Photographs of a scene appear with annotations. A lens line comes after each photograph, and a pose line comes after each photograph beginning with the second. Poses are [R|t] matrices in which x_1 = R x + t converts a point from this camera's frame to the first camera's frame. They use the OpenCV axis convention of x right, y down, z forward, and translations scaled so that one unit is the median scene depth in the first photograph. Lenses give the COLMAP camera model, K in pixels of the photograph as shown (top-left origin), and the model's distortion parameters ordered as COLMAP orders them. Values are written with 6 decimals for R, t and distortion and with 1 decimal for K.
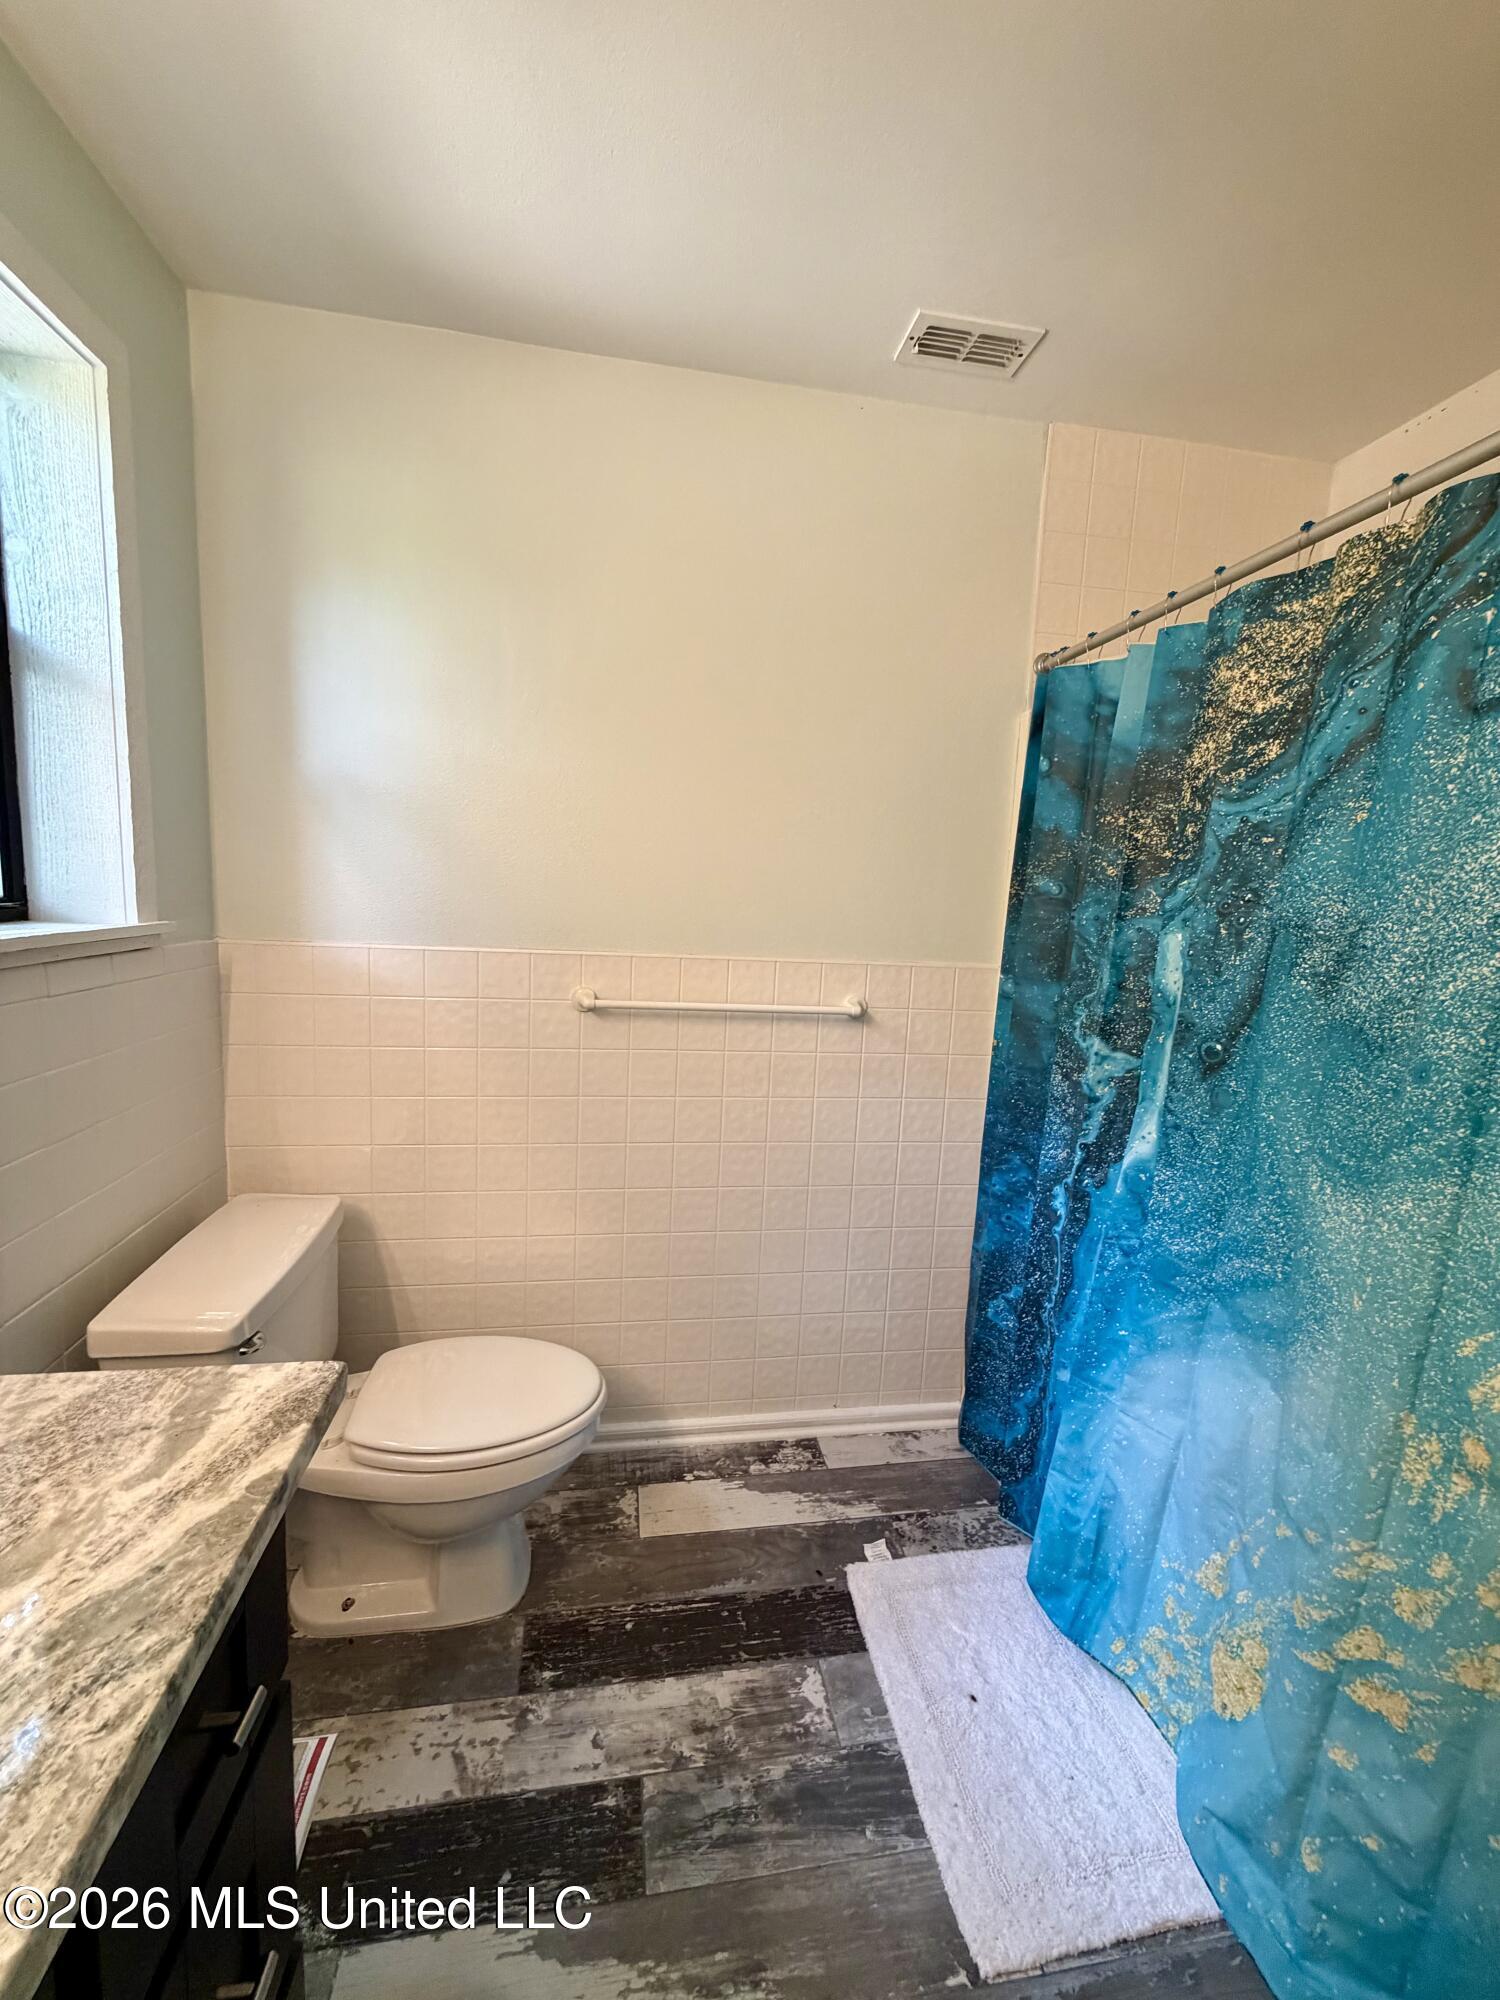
lens RADIAL K [[792.6, 0, 747.1], [0, 792.6, 995.2], [0, 0, 1]] dist [-0.000953, 0.000009]
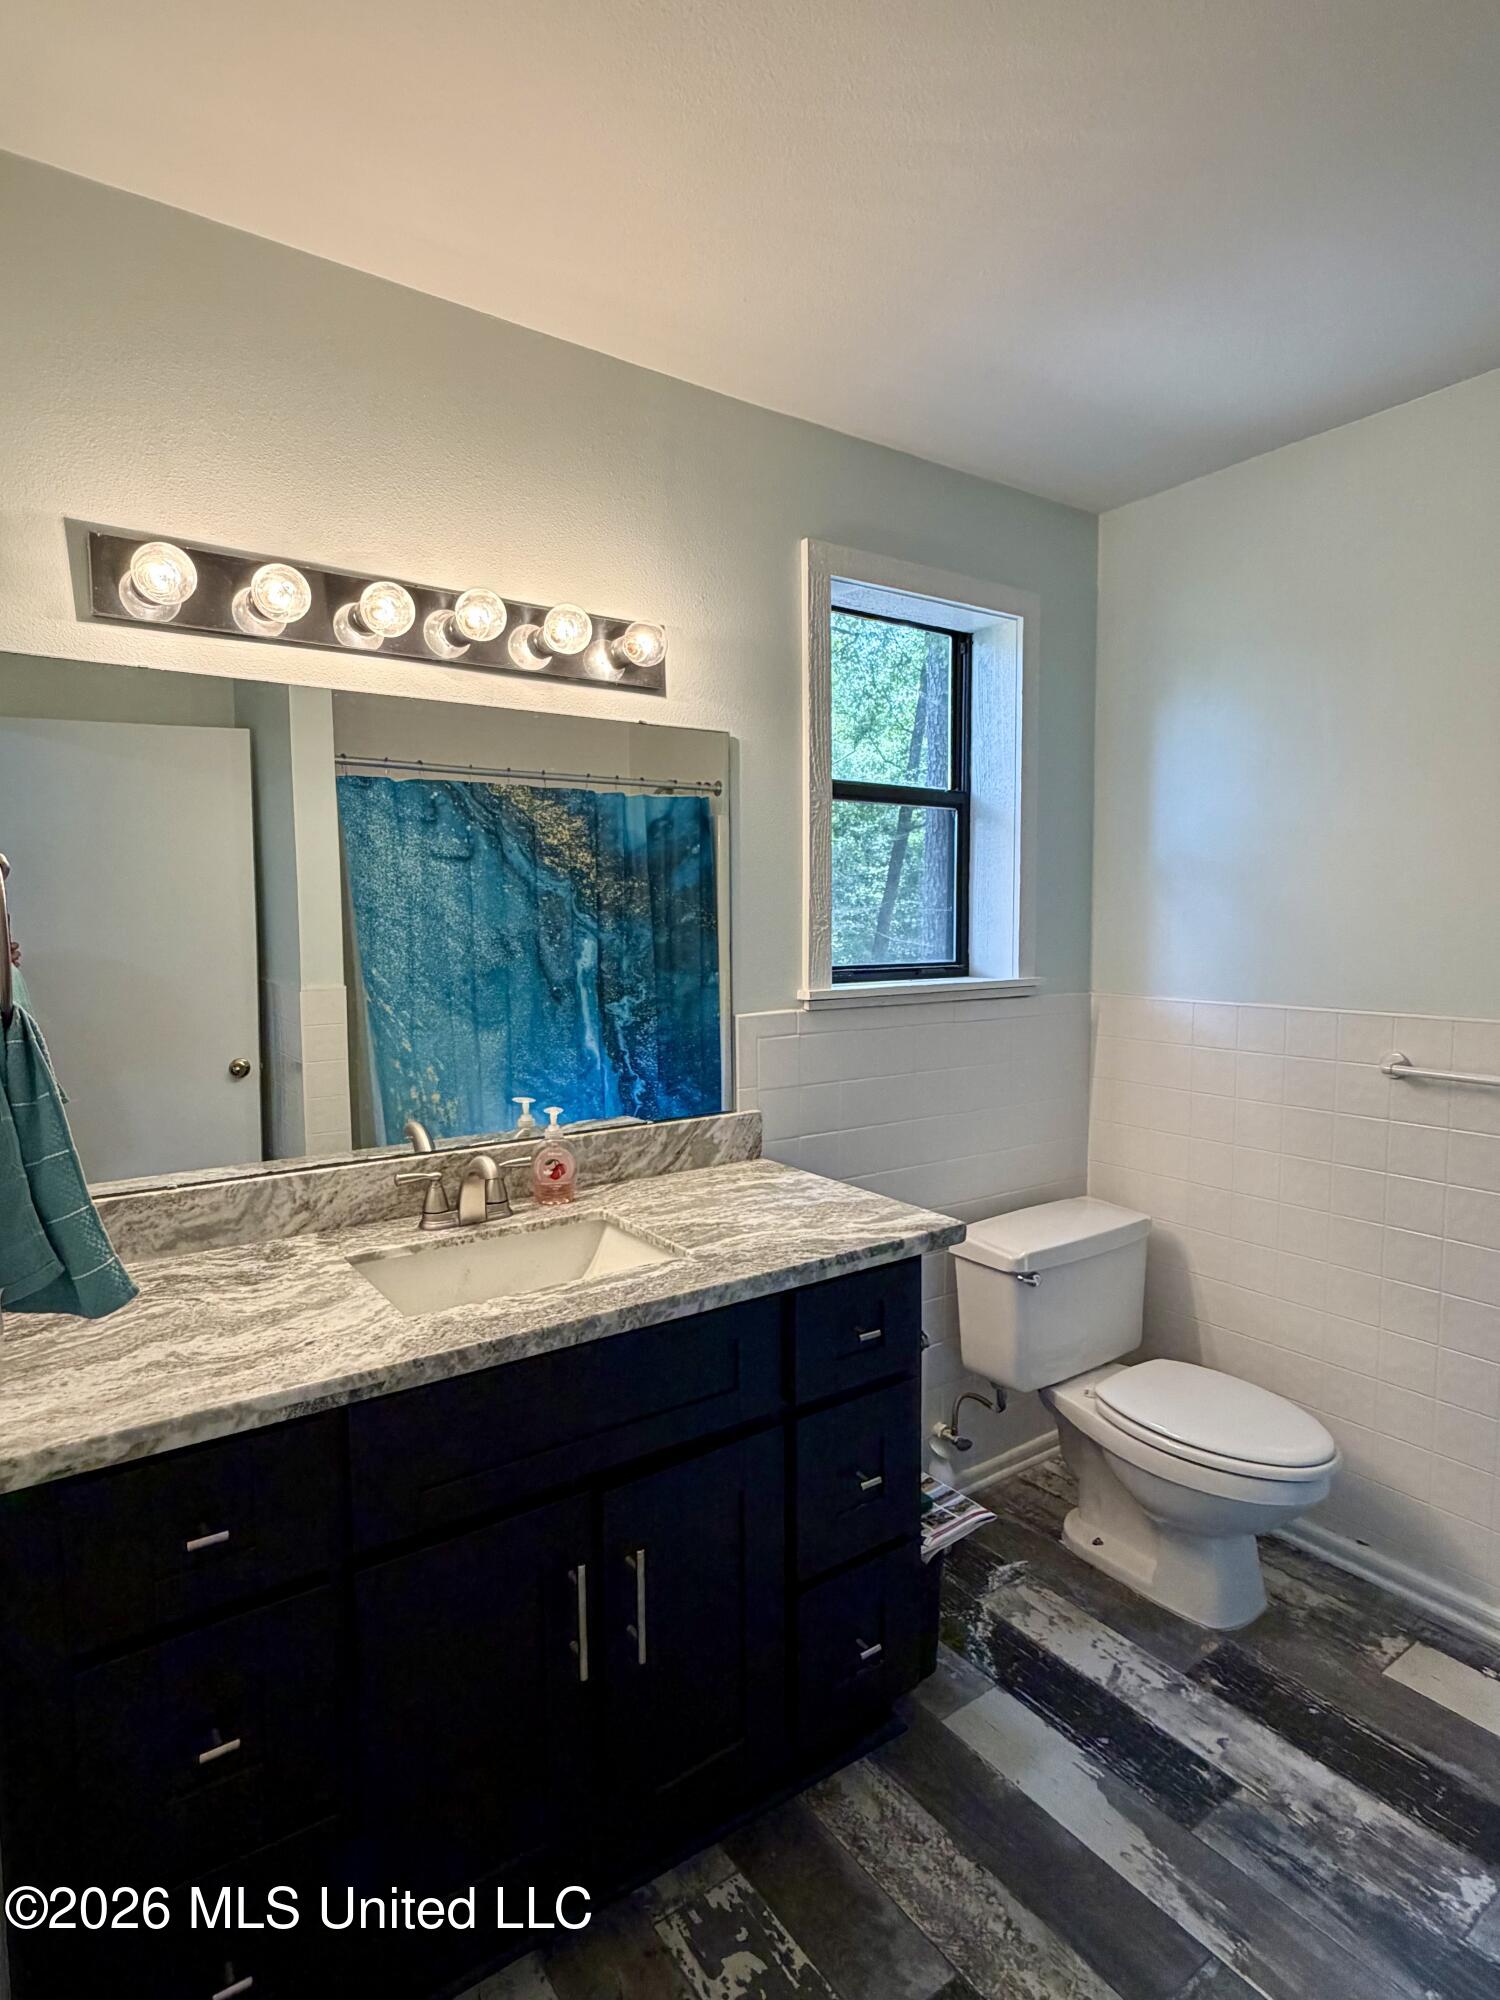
lens RADIAL K [[1061.3, 0, 755.2], [0, 1061.3, 1001.9], [0, 0, 1]] dist [-0.007752, -0.000816]
pose [[0.434023, 0.021377, -0.900648, 0.774122], [-0.093876, 0.995349, -0.021614, 0.038147], [0.895998, 0.093930, 0.434011, -0.267884]]
